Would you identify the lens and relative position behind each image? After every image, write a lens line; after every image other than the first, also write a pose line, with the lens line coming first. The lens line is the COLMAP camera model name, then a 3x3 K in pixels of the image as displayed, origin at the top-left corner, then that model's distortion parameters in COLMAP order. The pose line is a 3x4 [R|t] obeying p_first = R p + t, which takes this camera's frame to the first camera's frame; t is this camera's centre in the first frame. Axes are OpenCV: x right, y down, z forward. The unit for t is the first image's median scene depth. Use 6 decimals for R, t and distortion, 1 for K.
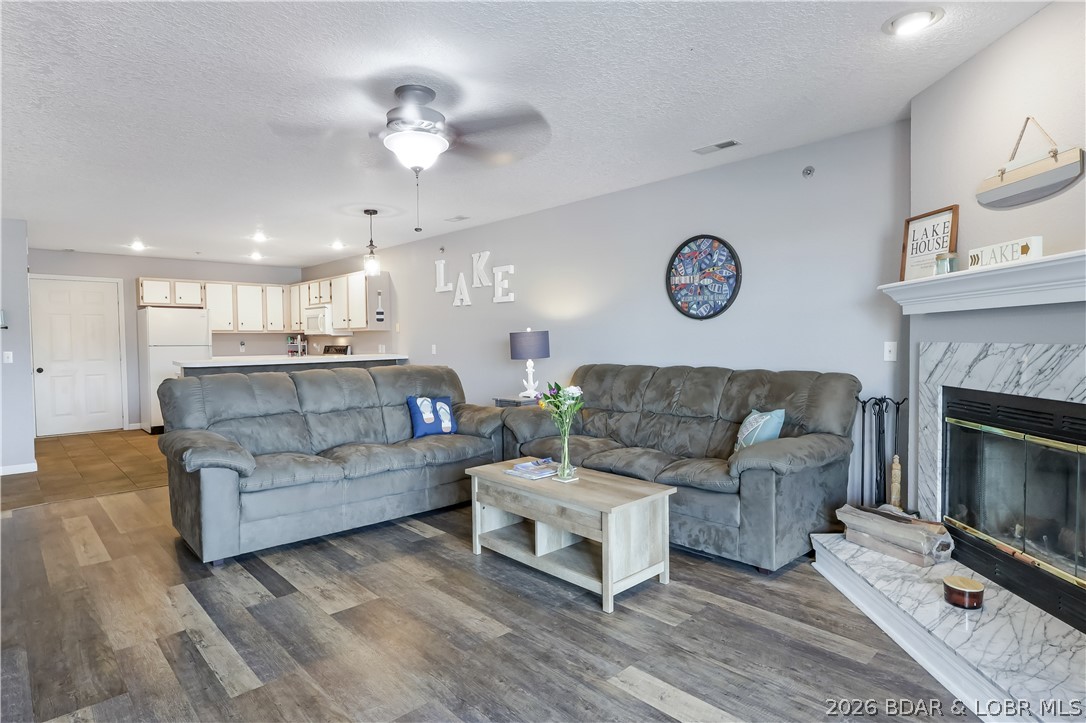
lens RADIAL K [[581.8, 0, 543.0], [0, 581.8, 361.5], [0, 0, 1]] dist [-0.009468, 0.003011]
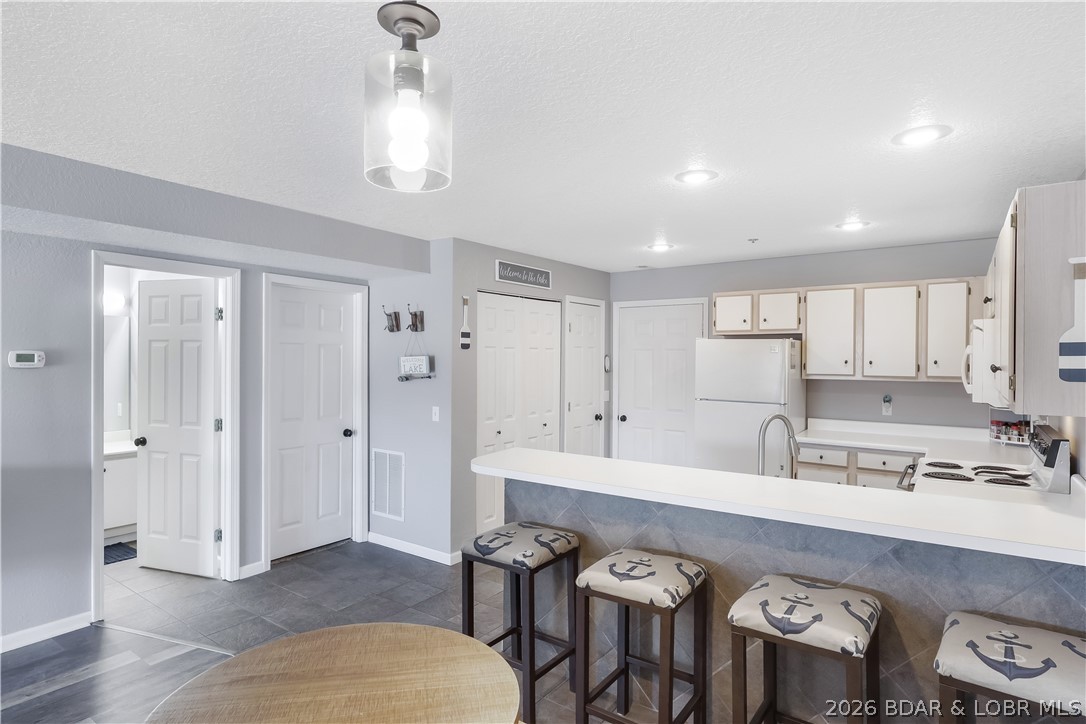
lens RADIAL K [[581.8, 0, 543.0], [0, 581.8, 362.0], [0, 0, 1]] dist [-0.009468, 0.003011]
pose [[0.191474, 0.020511, -0.981283, -0.137560], [-0.045861, 0.998877, 0.011930, -0.118419], [0.980426, 0.042718, 0.192199, 1.242342]]
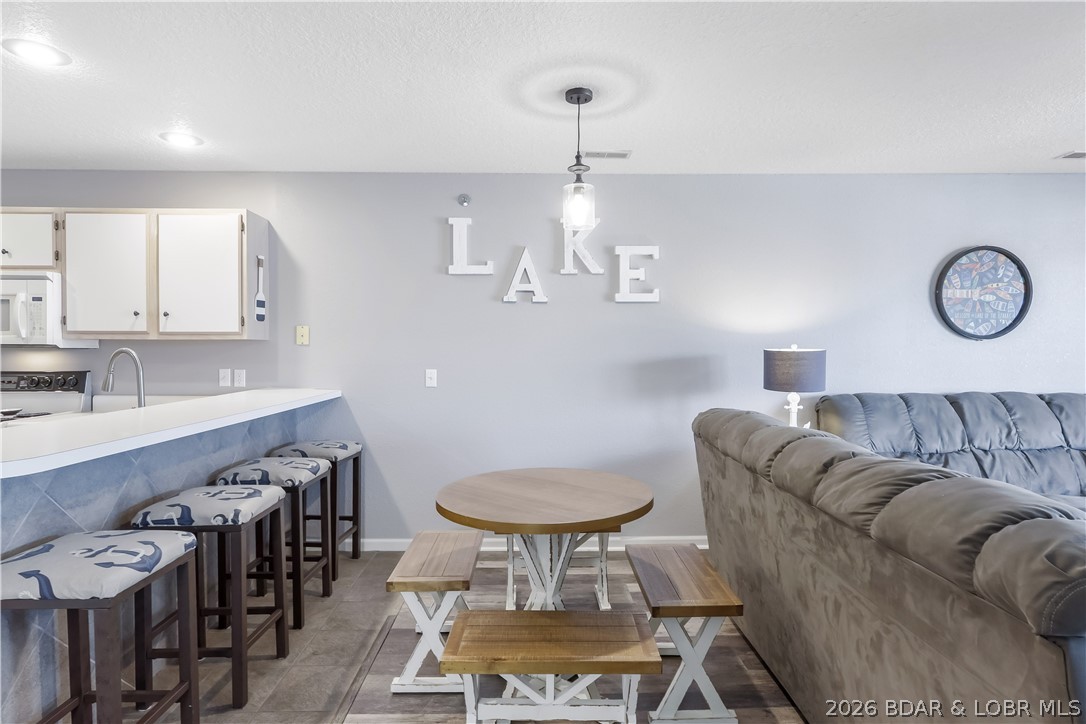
lens RADIAL K [[589.5, 0, 544.7], [0, 589.5, 356.1], [0, 0, 1]] dist [-0.001087, -0.000187]
pose [[0.670572, 0.005475, 0.741824, -0.827590], [0.023432, 0.999318, -0.028556, -0.035103], [-0.741474, 0.036531, 0.669986, 0.862115]]
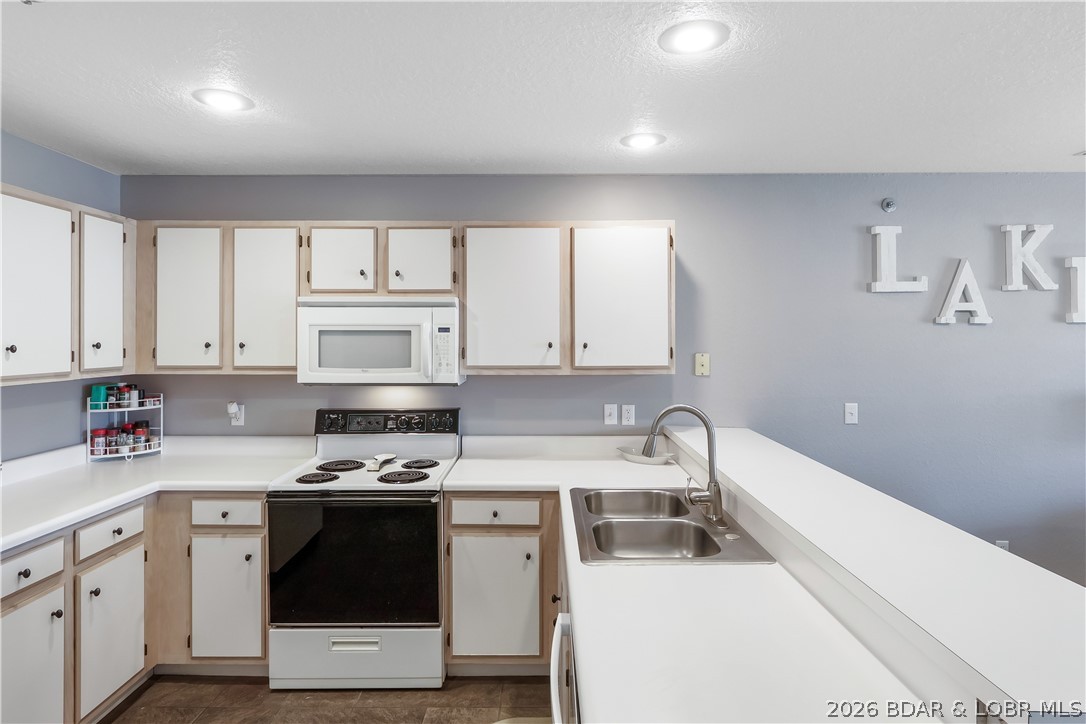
lens RADIAL K [[596.0, 0, 542.1], [0, 596.0, 325.4], [0, 0, 1]] dist [-0.005251, -0.000008]
pose [[0.689848, 0.019574, 0.723689, -1.102464], [0.027089, 0.998236, -0.052822, -0.113327], [-0.723447, 0.056043, 0.688101, 1.330622]]
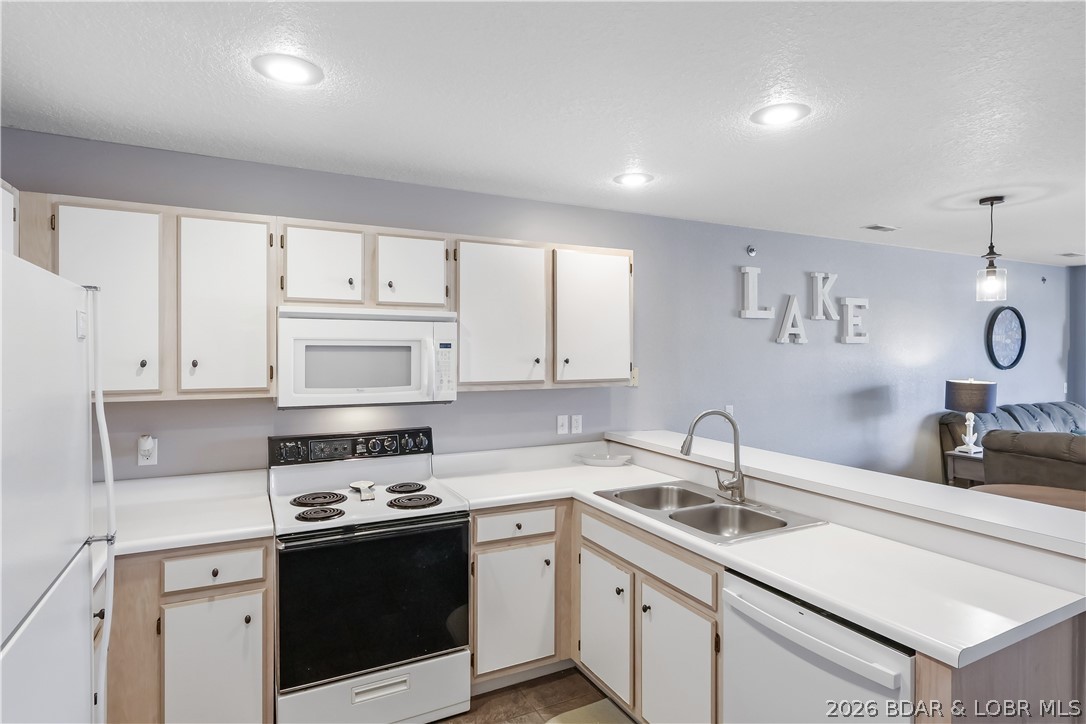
lens RADIAL K [[587.8, 0, 542.8], [0, 587.8, 346.3], [0, 0, 1]] dist [-0.006654, 0.000682]
pose [[0.281237, 0.016674, 0.959494, -1.272207], [0.039317, 0.998809, -0.028881, -0.123166], [-0.958833, 0.045847, 0.280246, 1.585981]]
